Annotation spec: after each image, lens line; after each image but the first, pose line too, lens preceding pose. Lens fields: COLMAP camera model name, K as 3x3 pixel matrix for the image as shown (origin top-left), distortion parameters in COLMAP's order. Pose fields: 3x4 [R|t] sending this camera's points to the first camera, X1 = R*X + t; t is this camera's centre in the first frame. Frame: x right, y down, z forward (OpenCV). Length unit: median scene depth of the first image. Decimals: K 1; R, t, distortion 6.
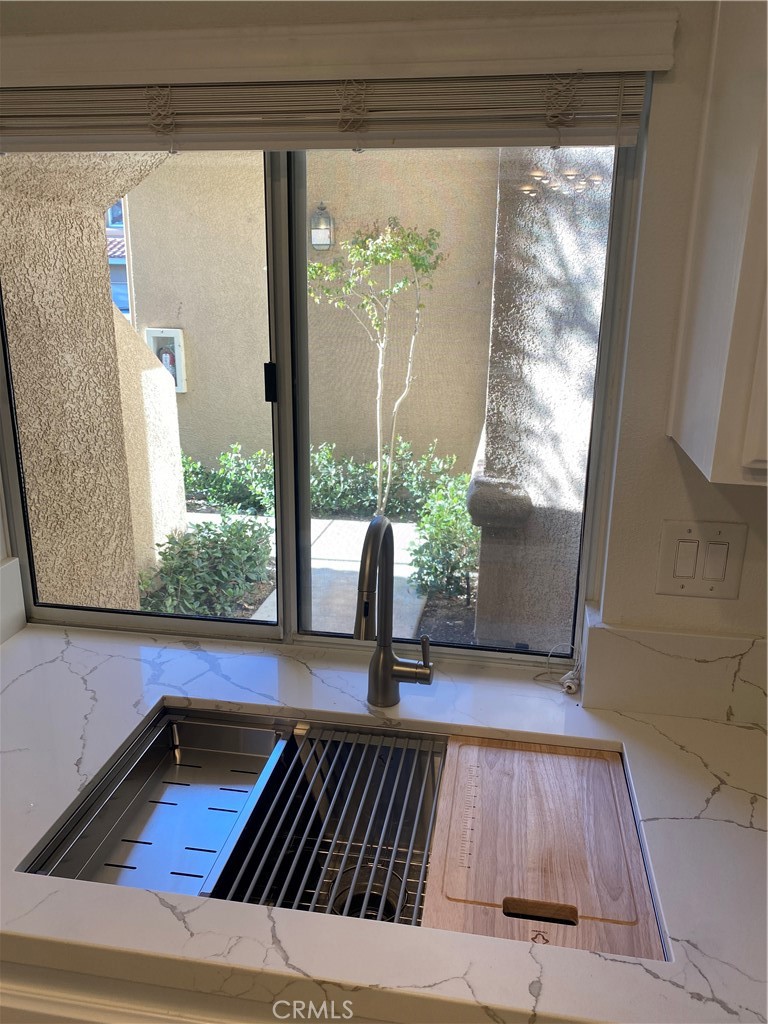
lens RADIAL K [[784.9, 0, 384.1], [0, 784.9, 514.3], [0, 0, 1]] dist [0.023534, -0.047779]
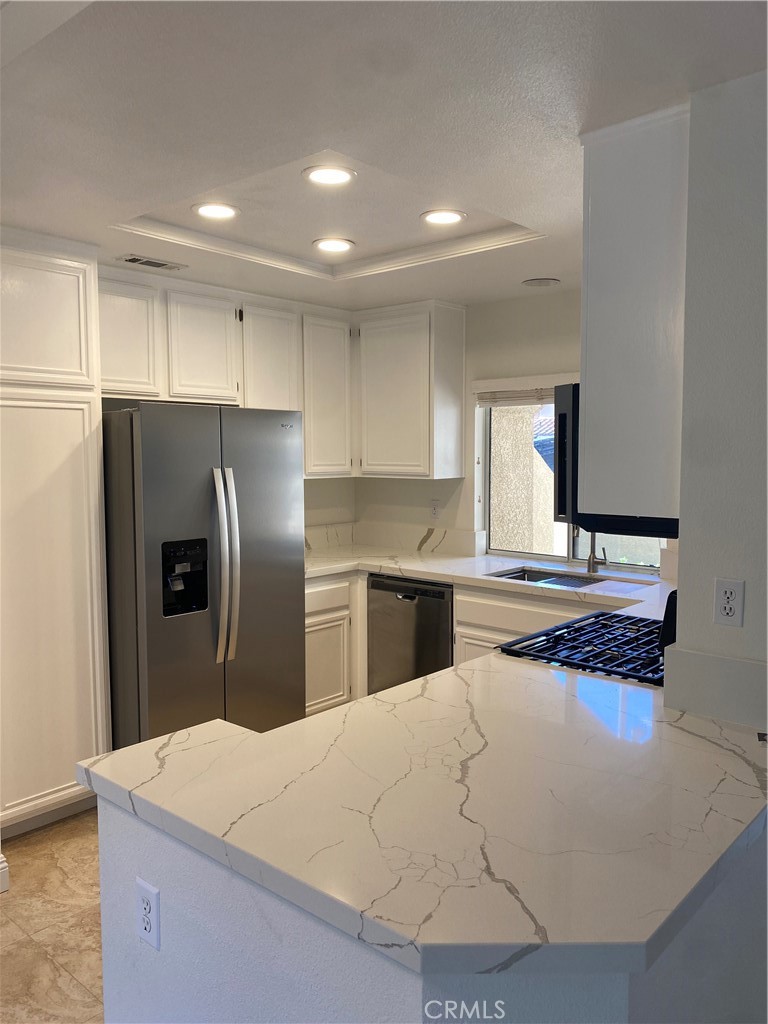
lens RADIAL K [[784.9, 0, 383.6], [0, 784.9, 513.3], [0, 0, 1]] dist [0.023534, -0.047779]
pose [[0.847474, 0.023585, -0.530313, 0.789624], [-0.138429, 0.974266, -0.177888, 0.575618], [0.512470, 0.224166, 0.828930, -1.692895]]
